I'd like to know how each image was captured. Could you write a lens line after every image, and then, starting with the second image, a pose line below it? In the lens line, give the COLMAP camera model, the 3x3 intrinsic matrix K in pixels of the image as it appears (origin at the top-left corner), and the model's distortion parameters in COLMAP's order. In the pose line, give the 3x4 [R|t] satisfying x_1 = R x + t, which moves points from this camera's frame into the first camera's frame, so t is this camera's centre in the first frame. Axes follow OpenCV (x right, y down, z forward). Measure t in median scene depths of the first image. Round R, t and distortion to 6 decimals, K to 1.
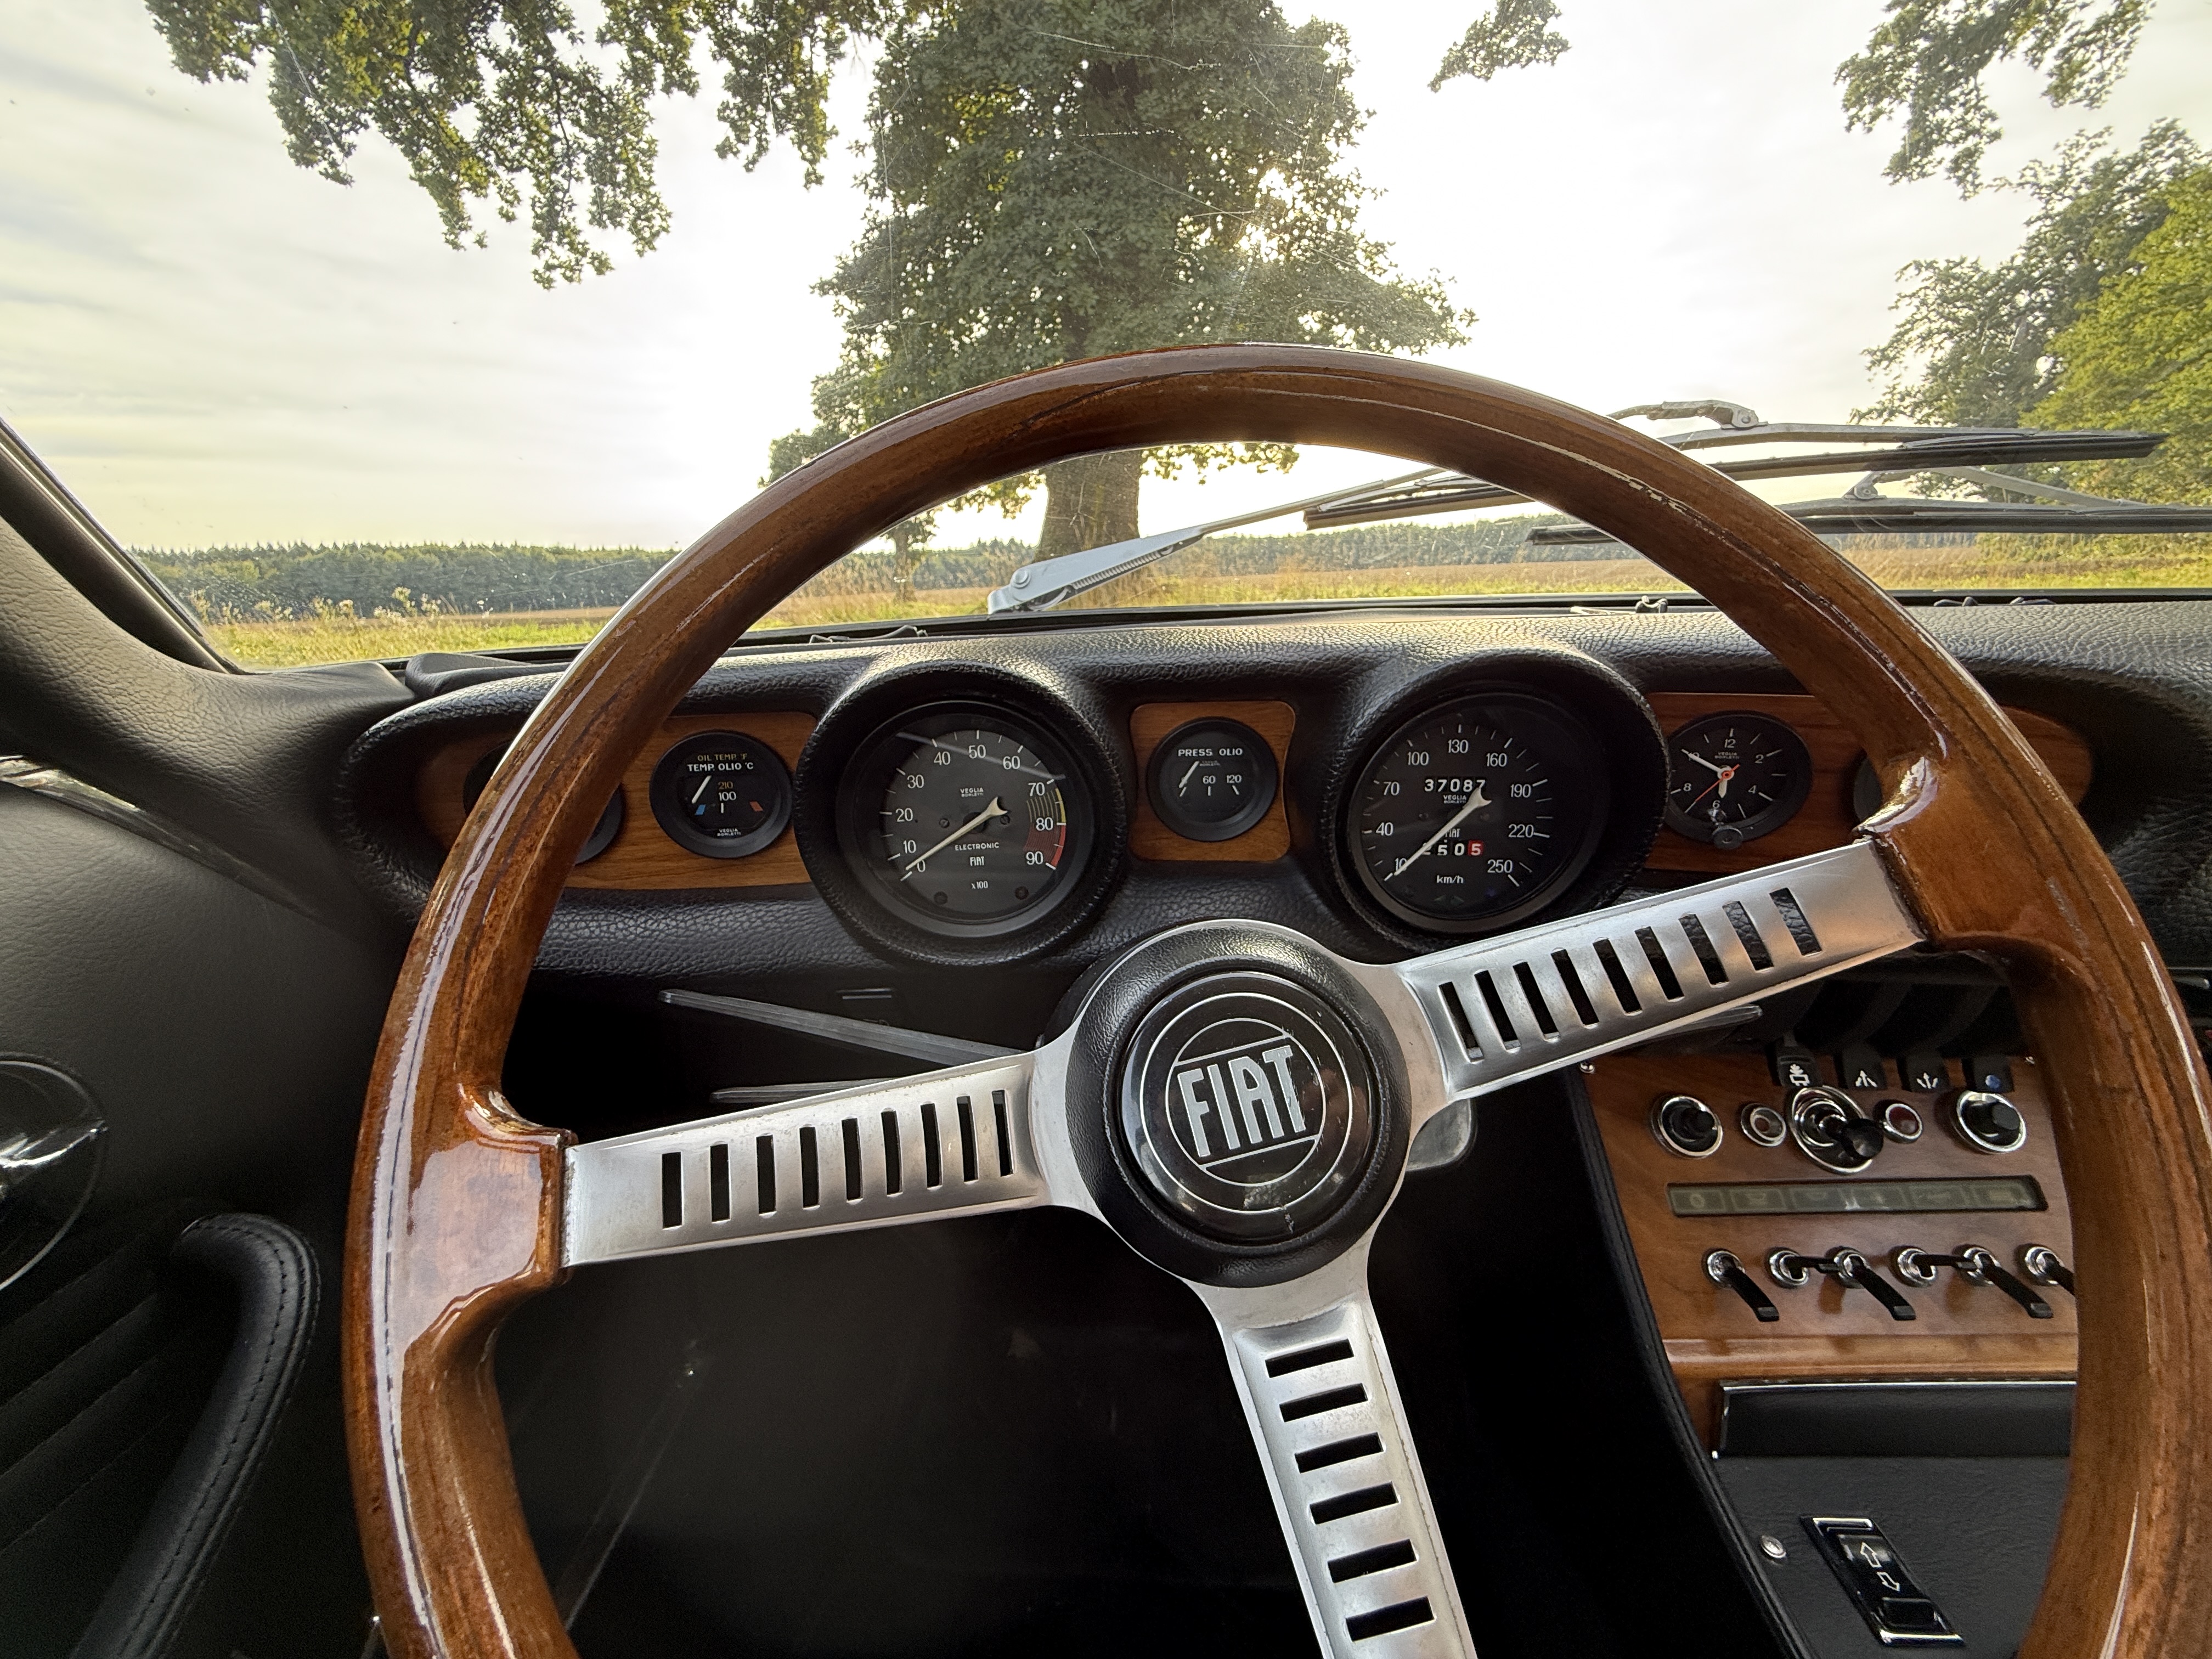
lens RADIAL K [[882.1, 0, 1094.0], [0, 882.1, 823.3], [0, 0, 1]] dist [-0.000791, 0.000338]
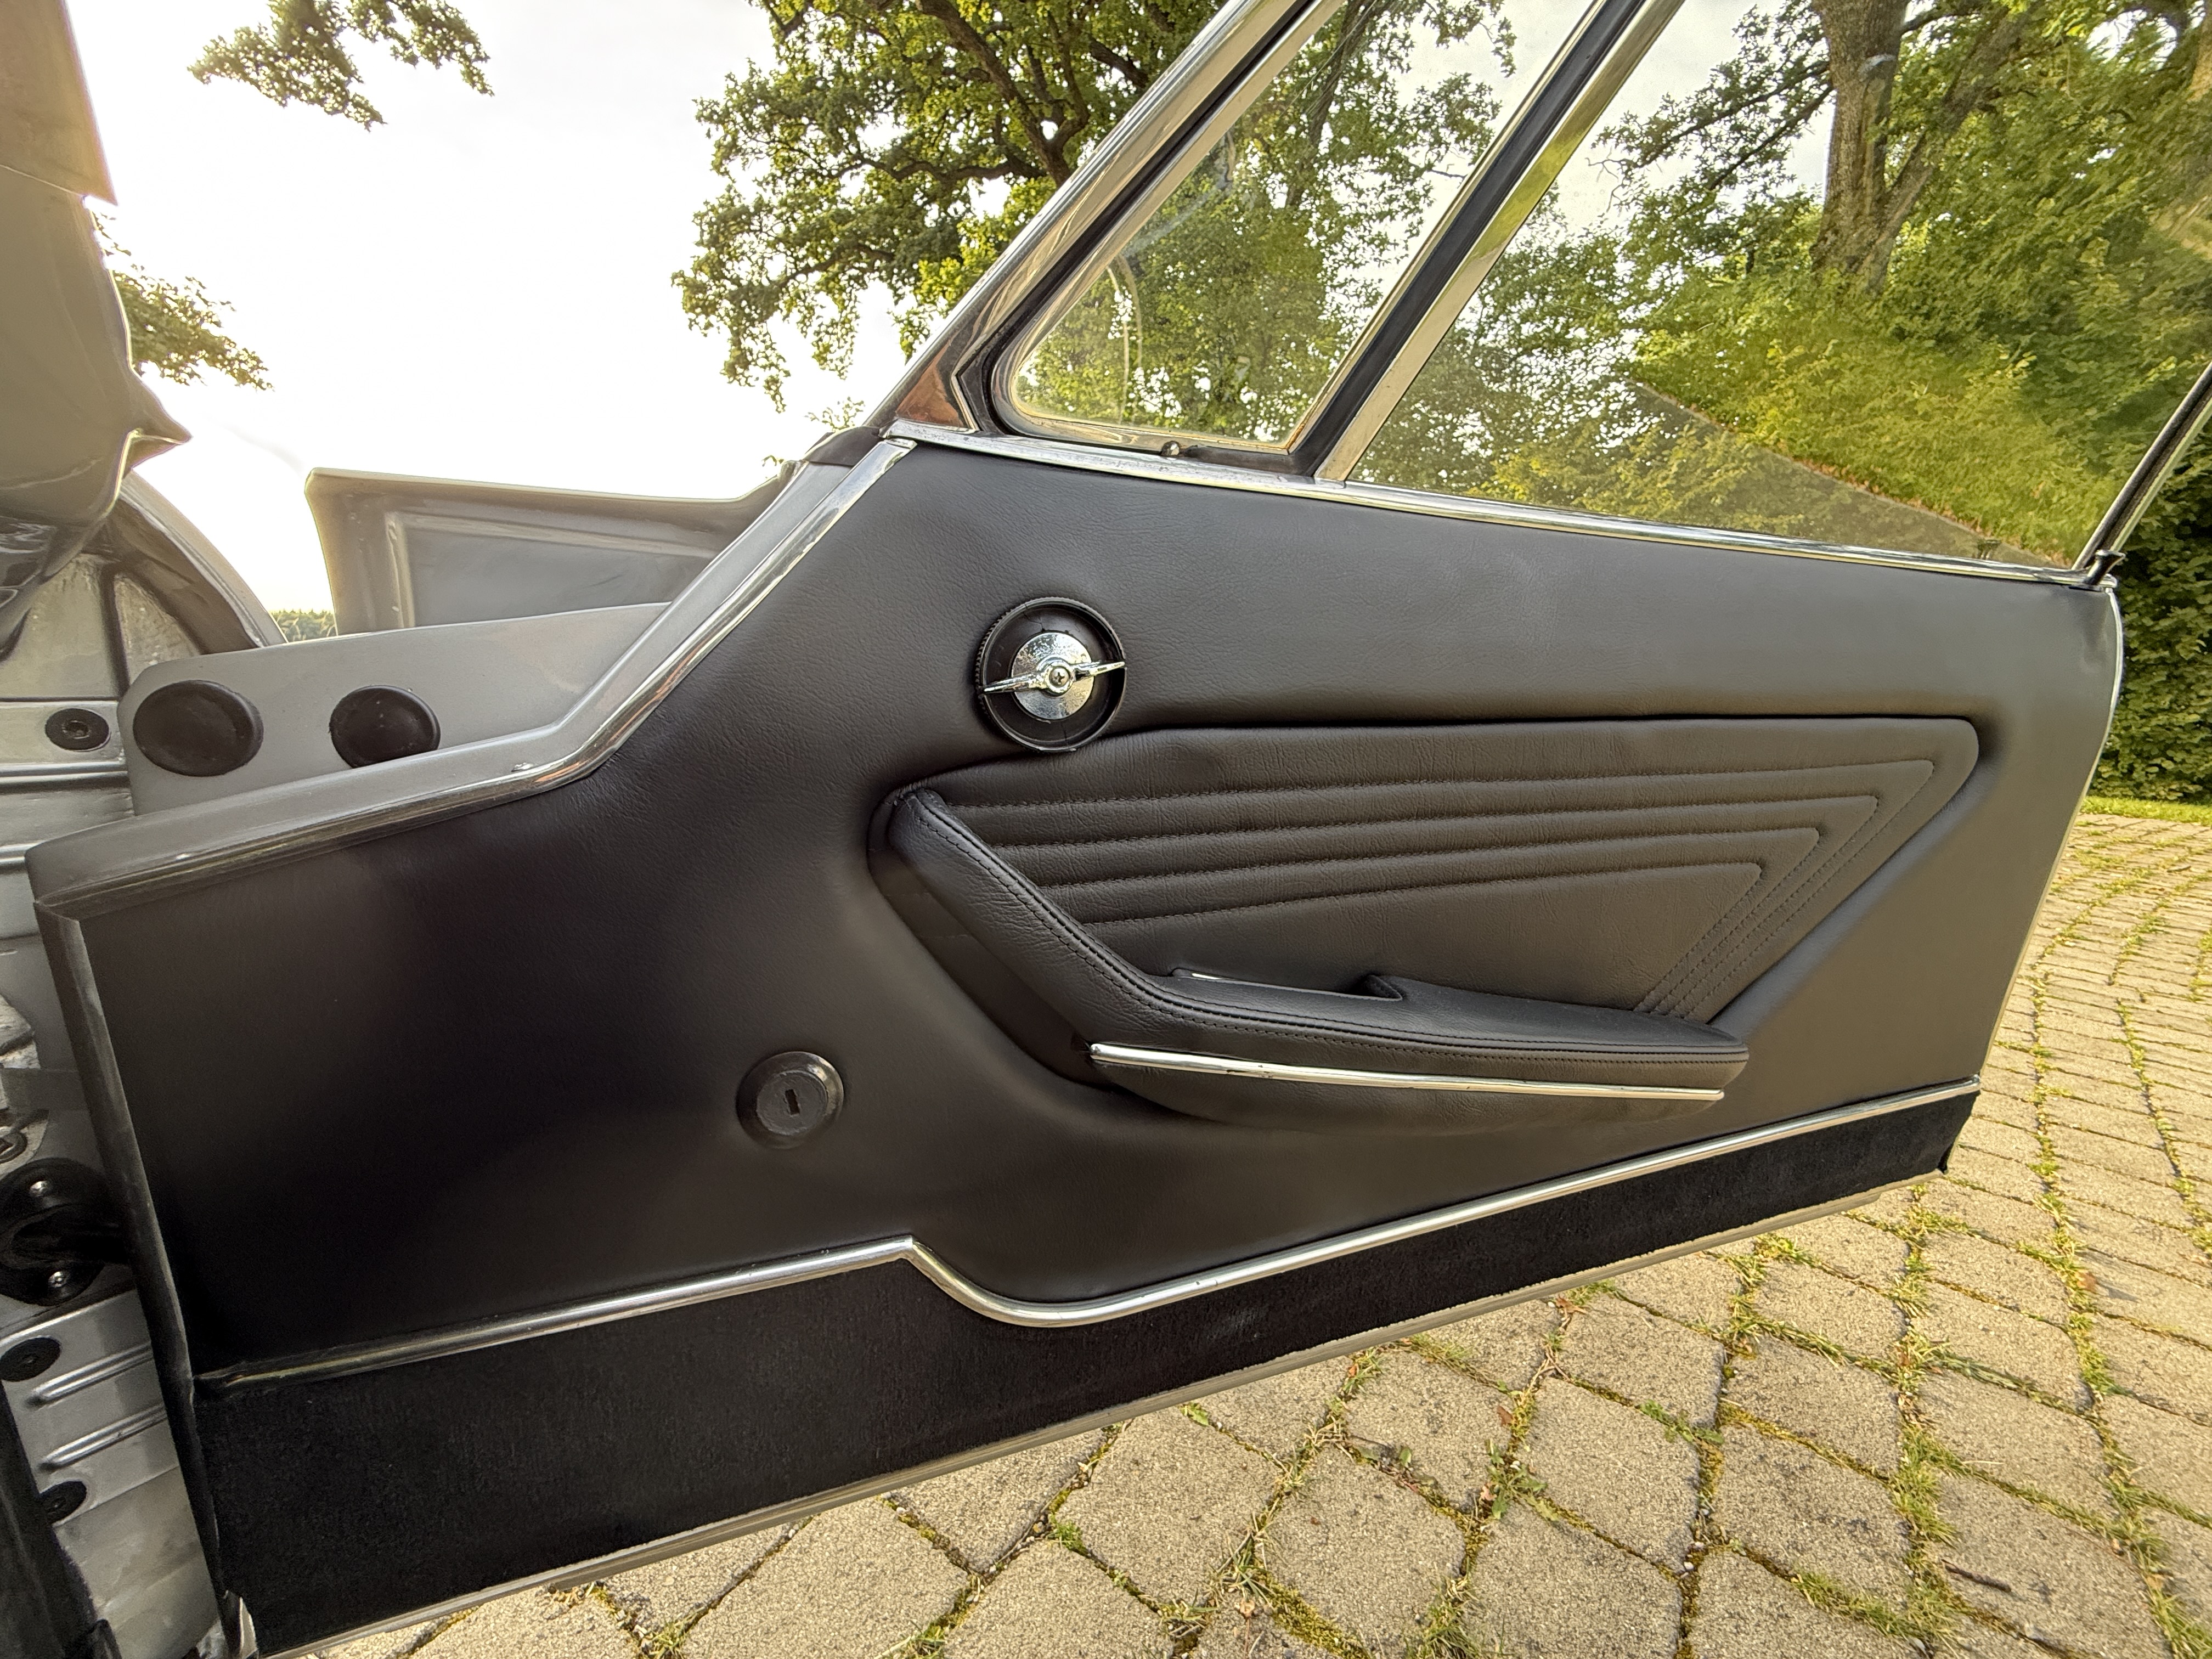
lens RADIAL K [[882.1, 0, 1101.1], [0, 882.1, 822.3], [0, 0, 1]] dist [-0.000791, 0.000338]
pose [[0.521551, -0.091600, 0.848289, 0.057717], [0.190425, 0.981639, -0.011079, 0.004313], [-0.831699, 0.167313, 0.529418, -0.002773]]
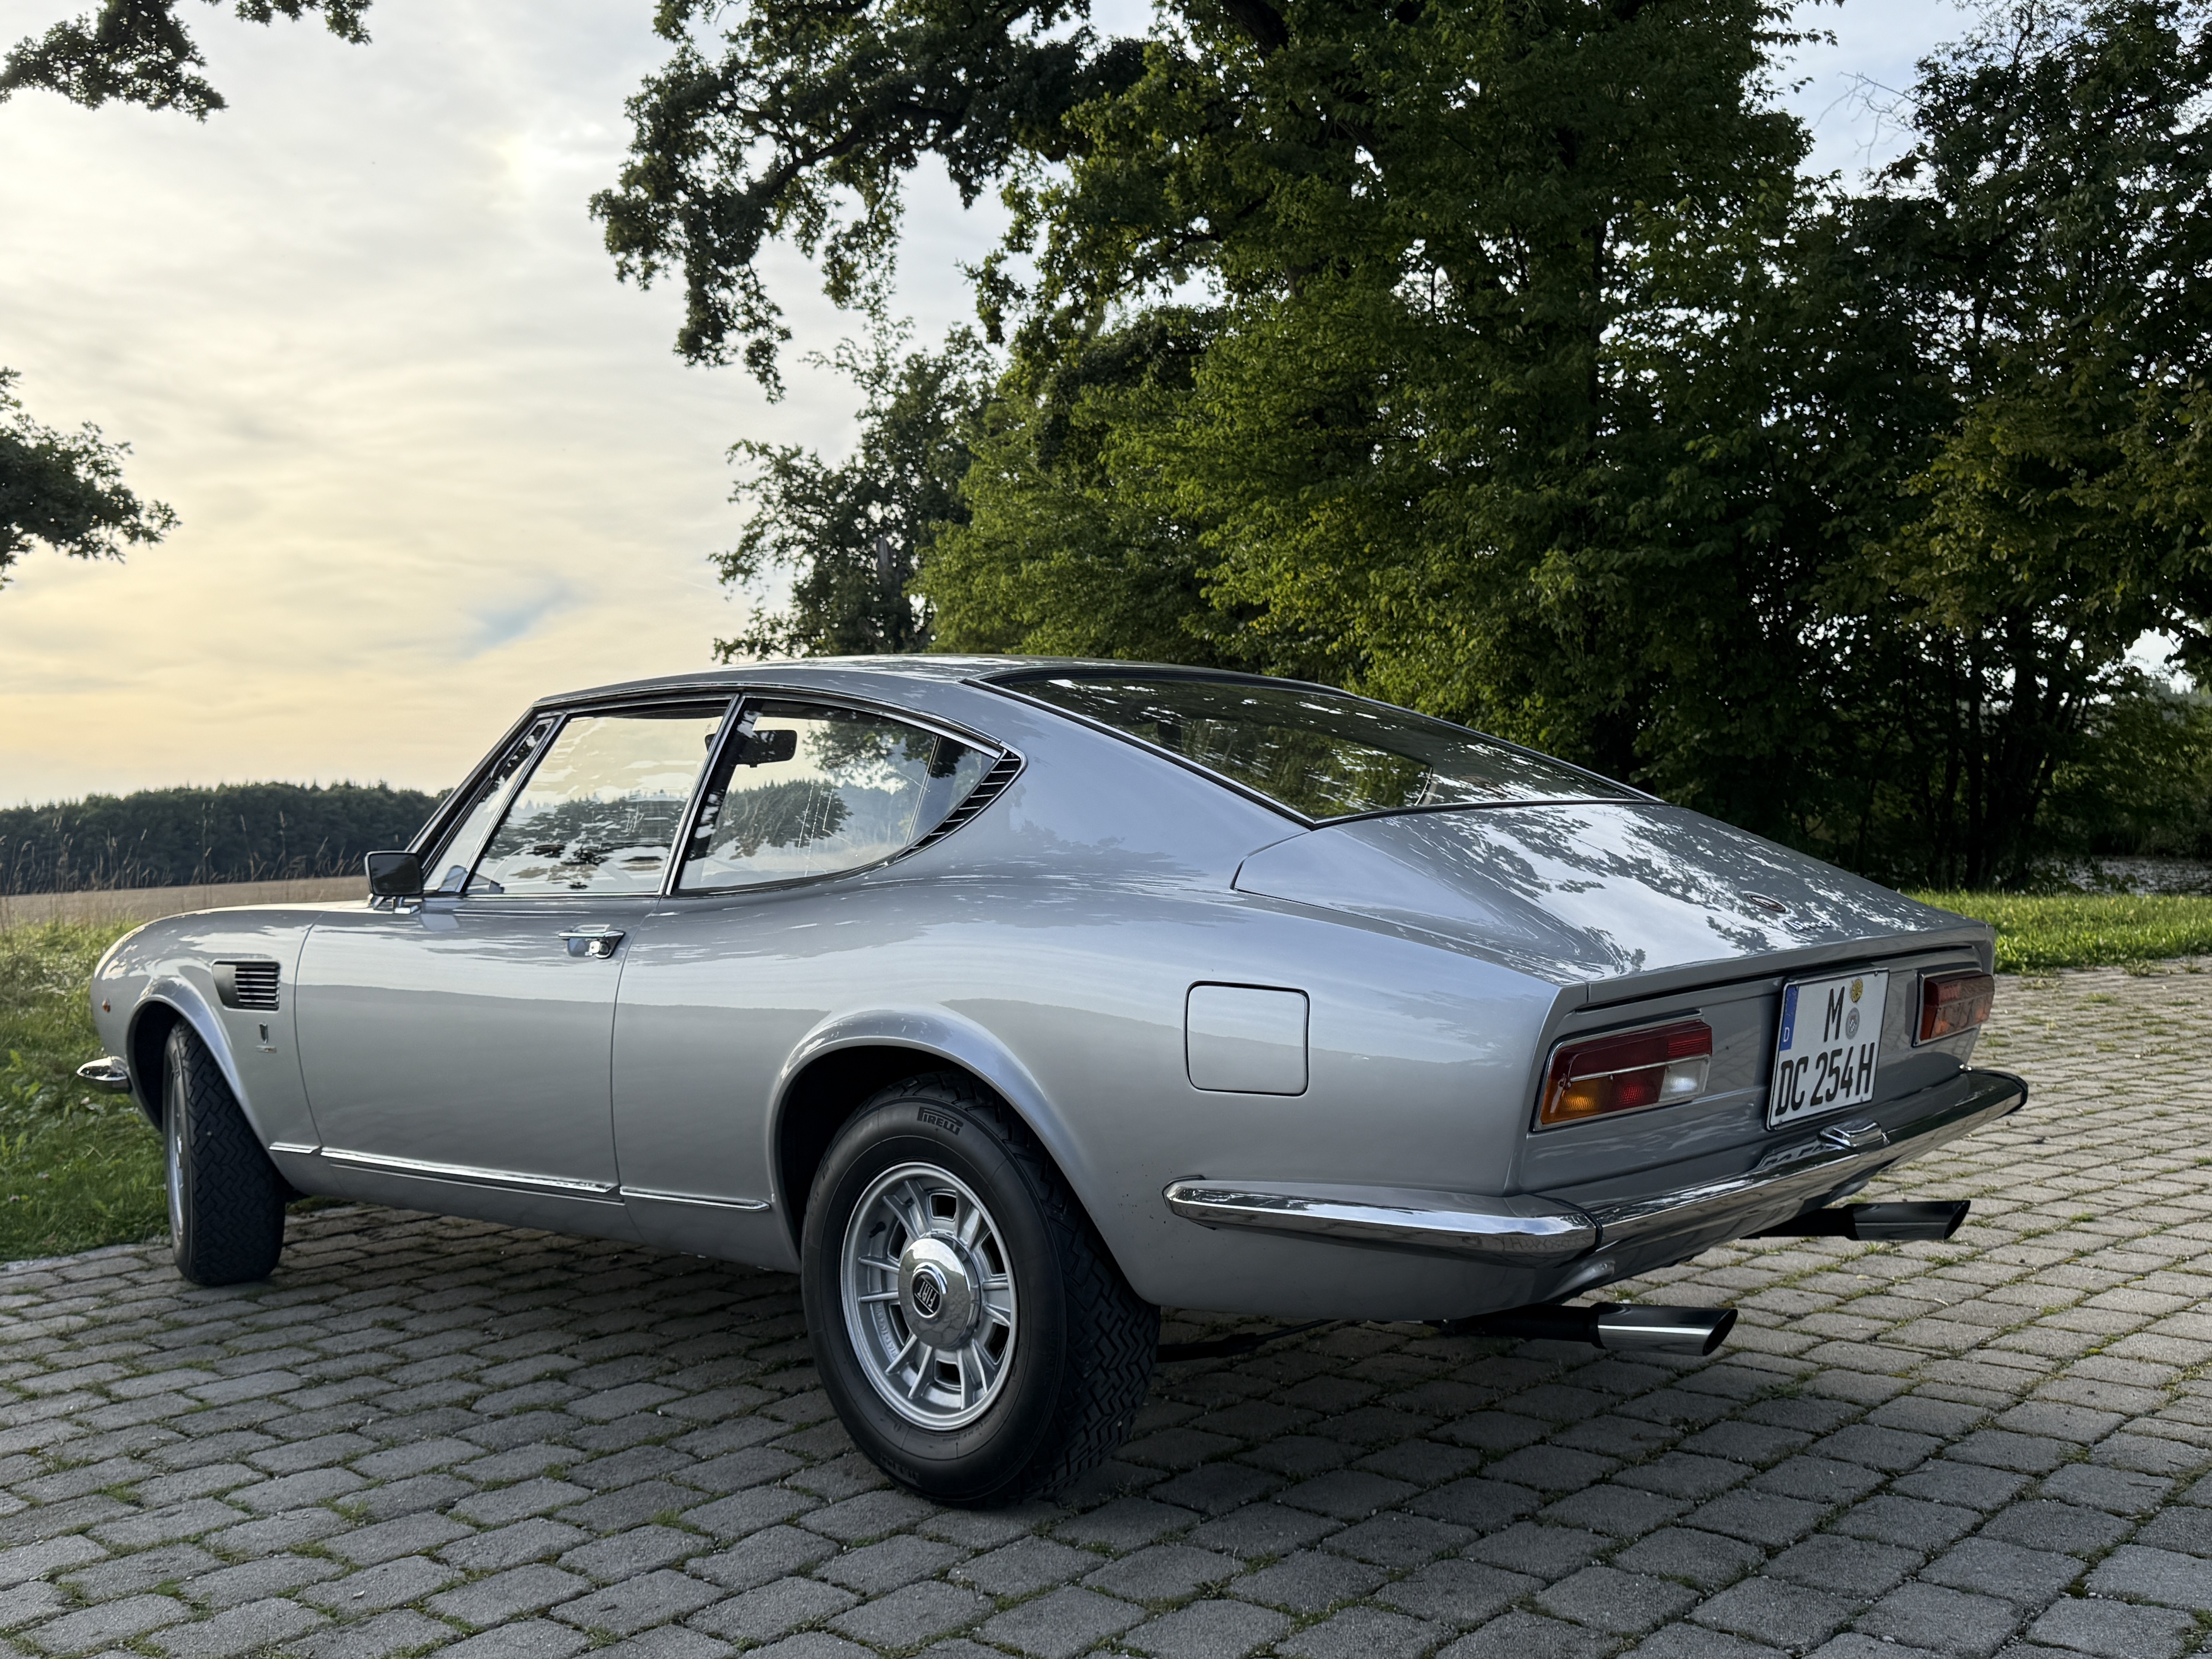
lens RADIAL K [[2071.3, 0, 1108.9], [0, 2071.3, 837.9], [0, 0, 1]] dist [0.015592, 0.000000]
pose [[0.661473, -0.005691, 0.749948, -0.129955], [0.234417, 0.951436, -0.199542, 0.053855], [-0.712392, 0.307793, 0.630683, -0.183831]]
